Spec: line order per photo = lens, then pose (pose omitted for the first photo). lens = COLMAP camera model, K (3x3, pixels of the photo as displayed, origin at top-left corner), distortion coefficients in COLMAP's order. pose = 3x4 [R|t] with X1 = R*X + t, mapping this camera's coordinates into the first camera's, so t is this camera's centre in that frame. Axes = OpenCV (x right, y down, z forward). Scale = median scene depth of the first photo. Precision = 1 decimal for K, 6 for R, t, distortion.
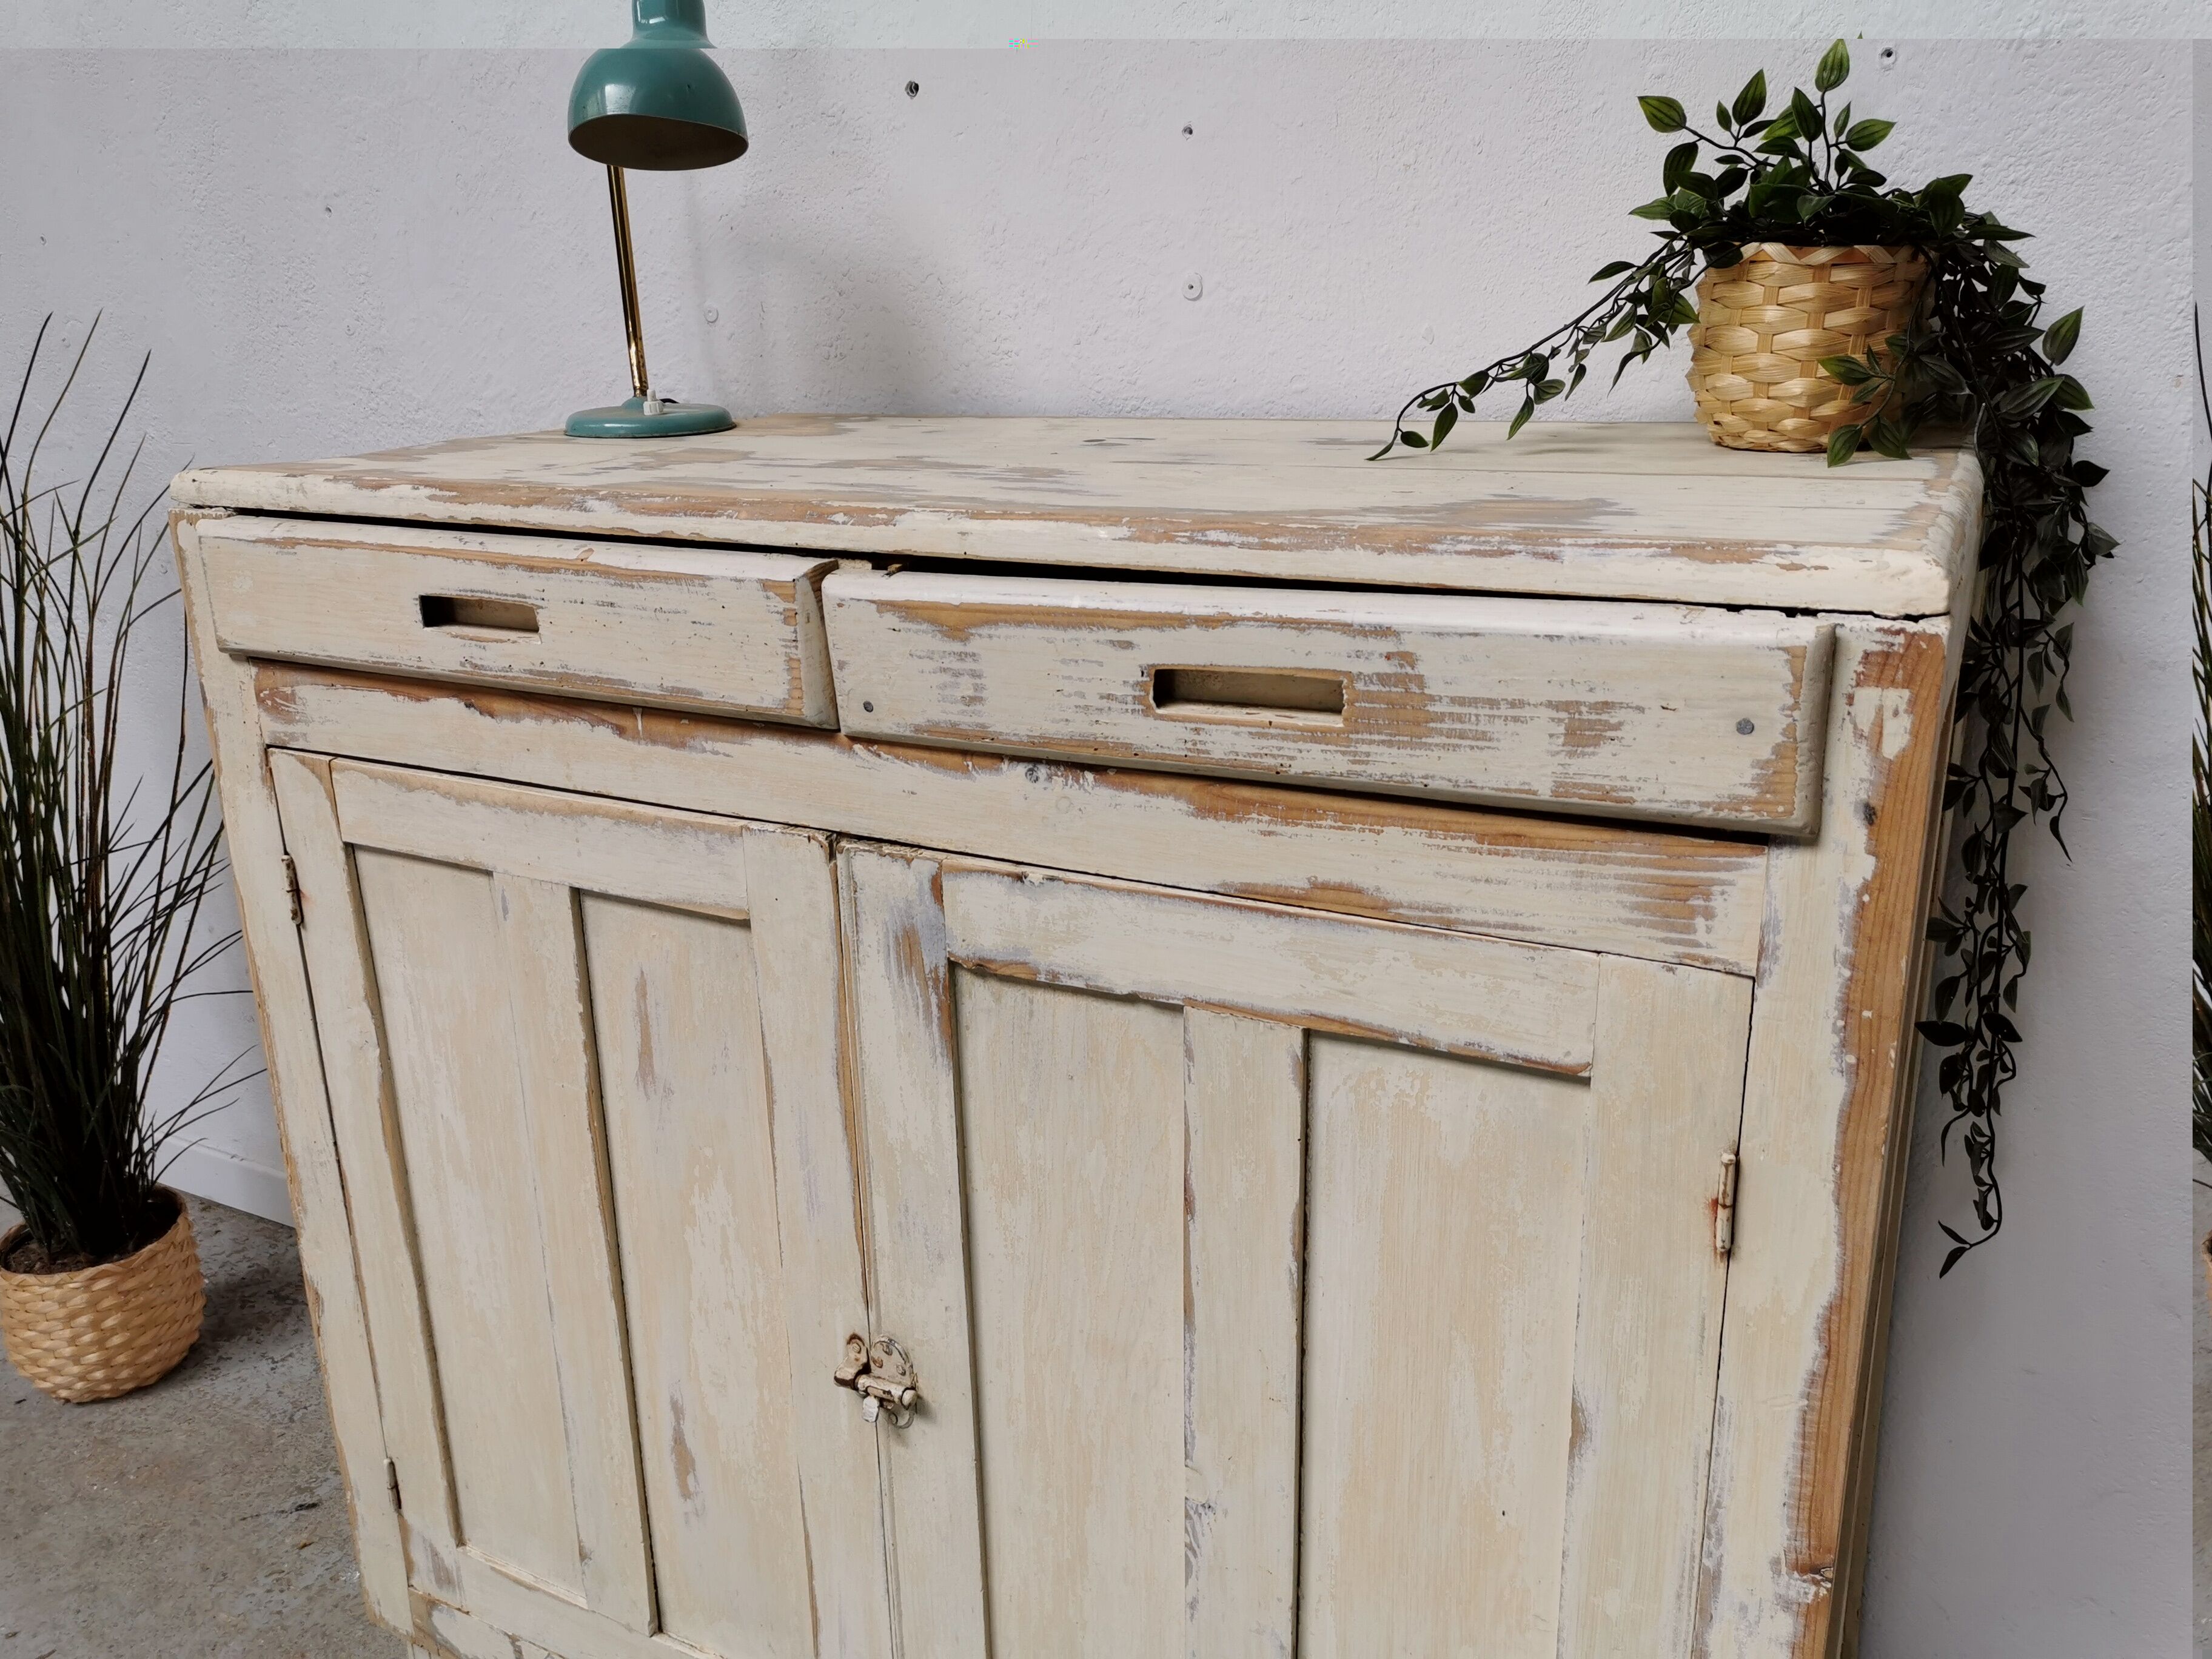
lens RADIAL K [[1709.0, 0, 1088.3], [0, 1709.0, 831.9], [0, 0, 1]] dist [0.064737, -0.072276]
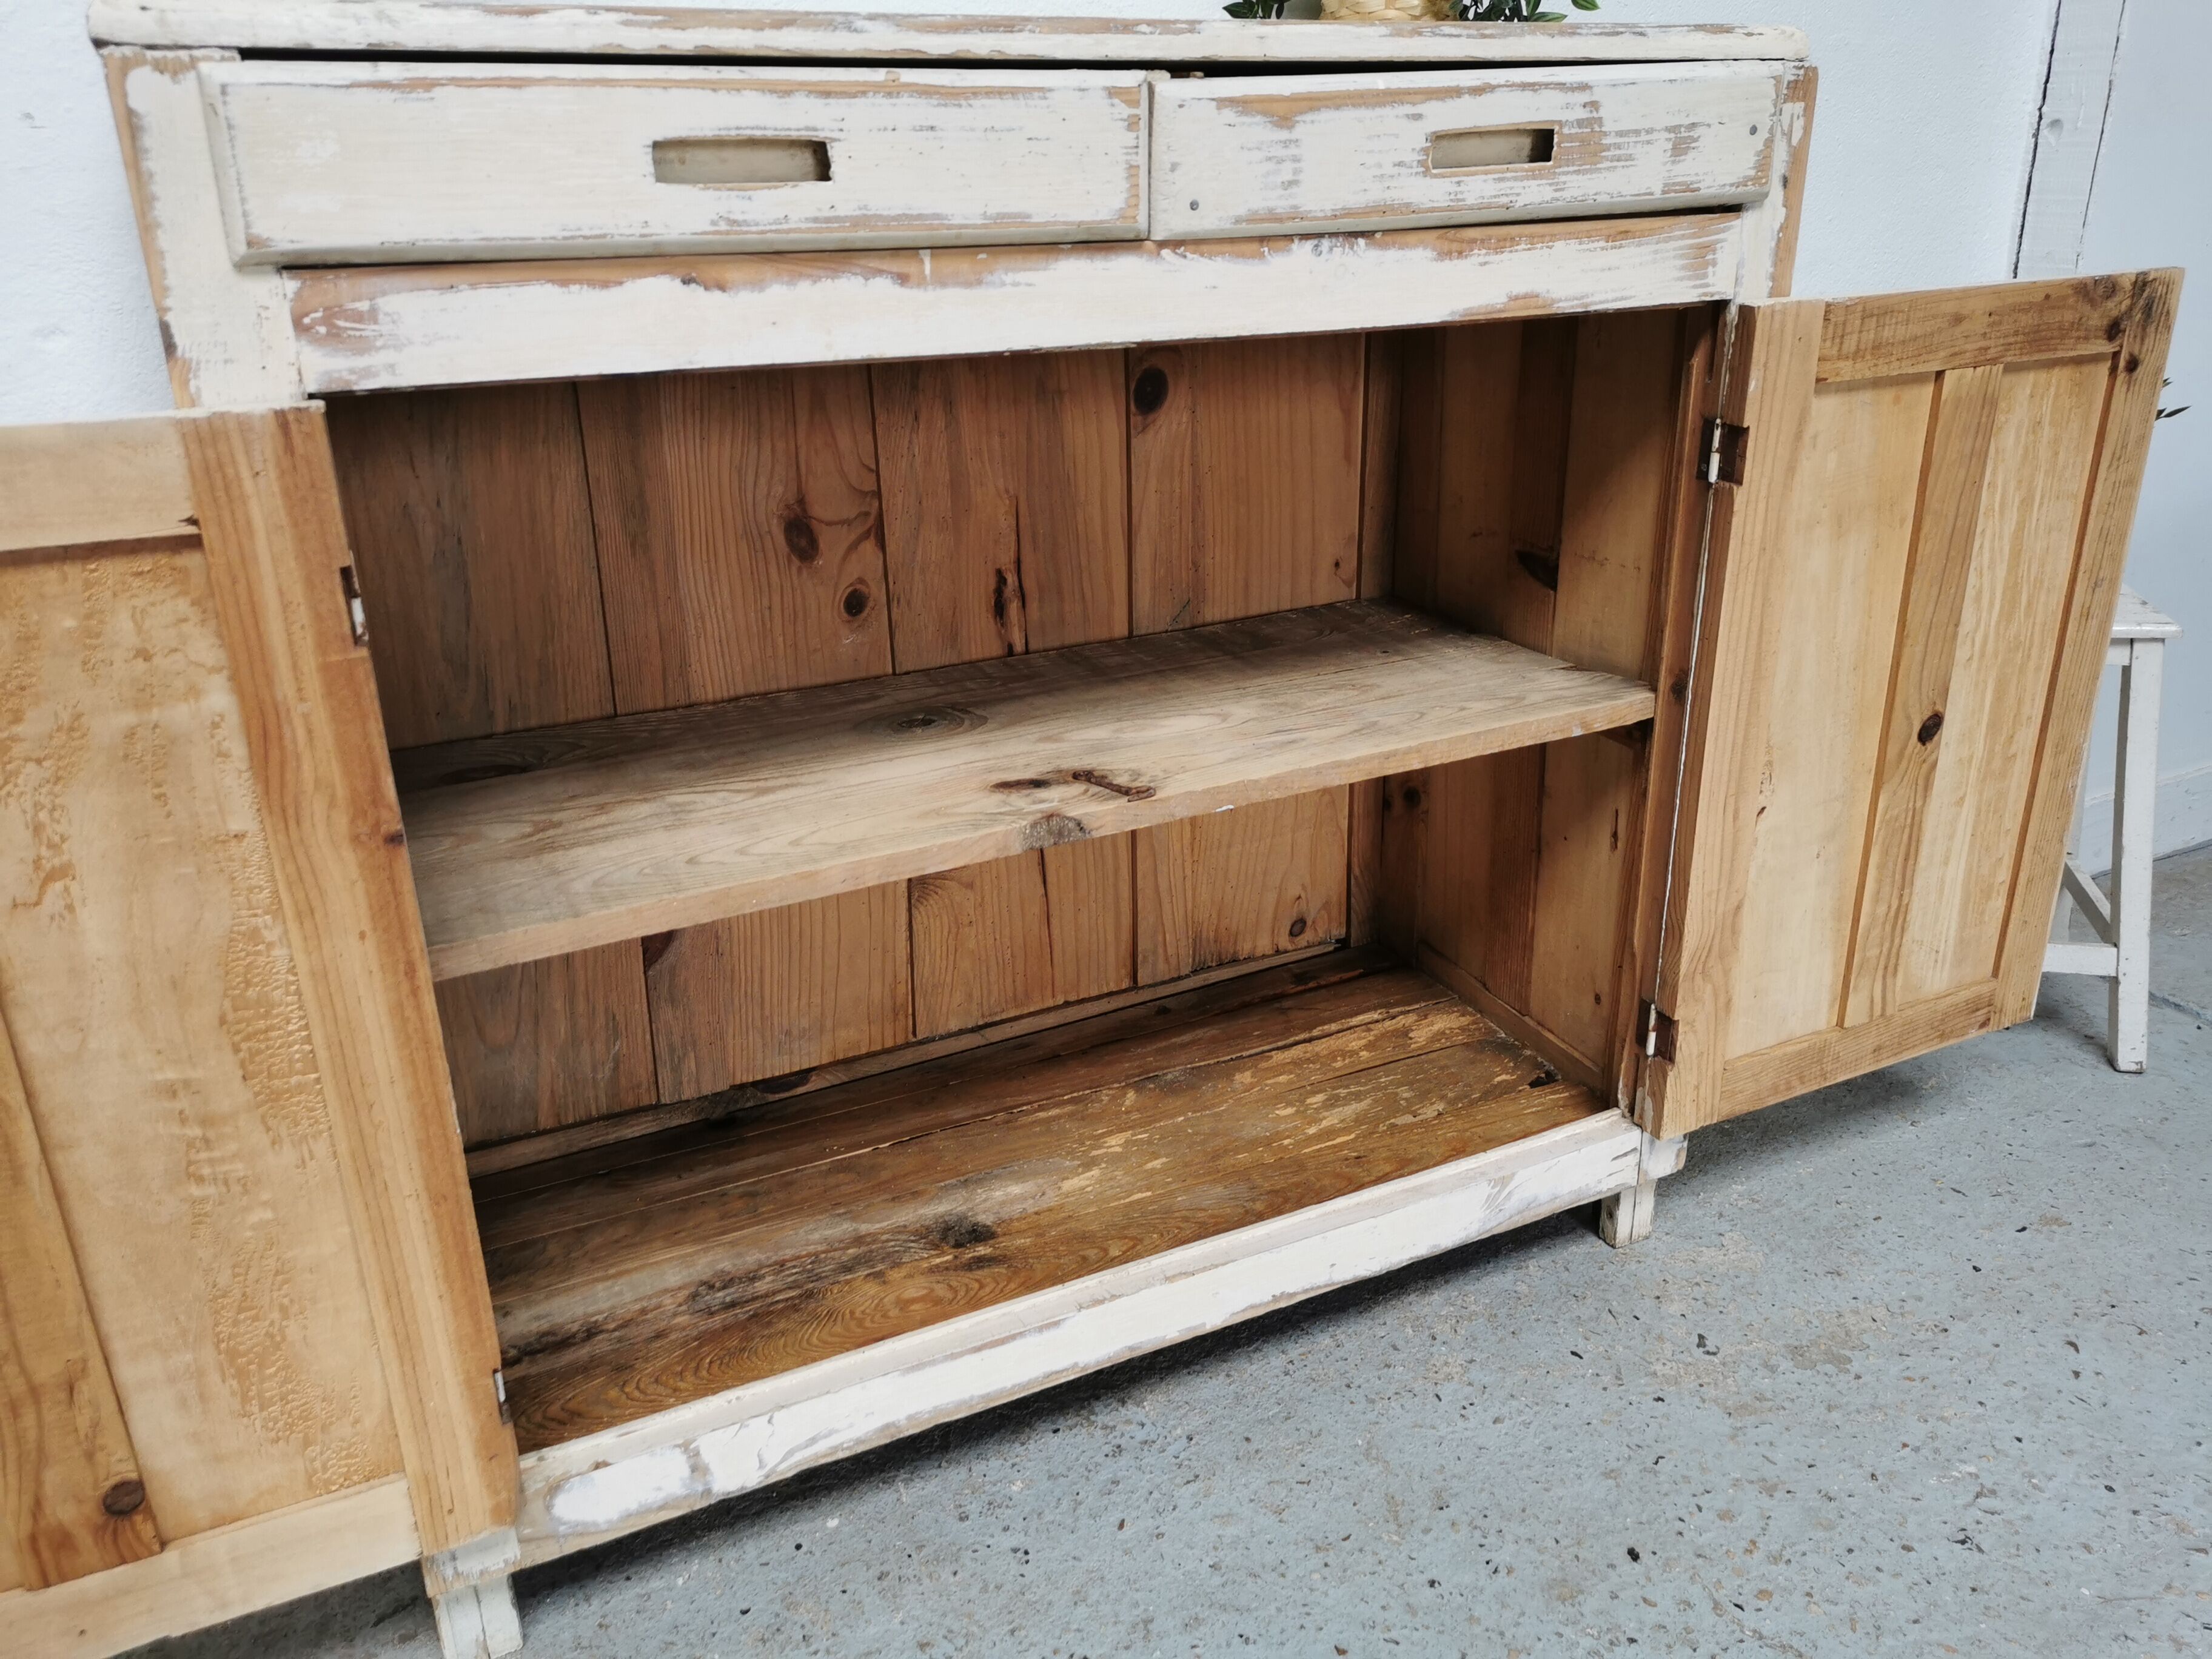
lens RADIAL K [[1712.2, 0, 1101.6], [0, 1712.2, 813.8], [0, 0, 1]] dist [0.080636, -0.097543]
pose [[0.583817, -0.278832, 0.762503, -1.111769], [0.255203, 0.954596, 0.153678, 0.115827], [-0.770733, 0.104873, 0.628468, 0.362735]]
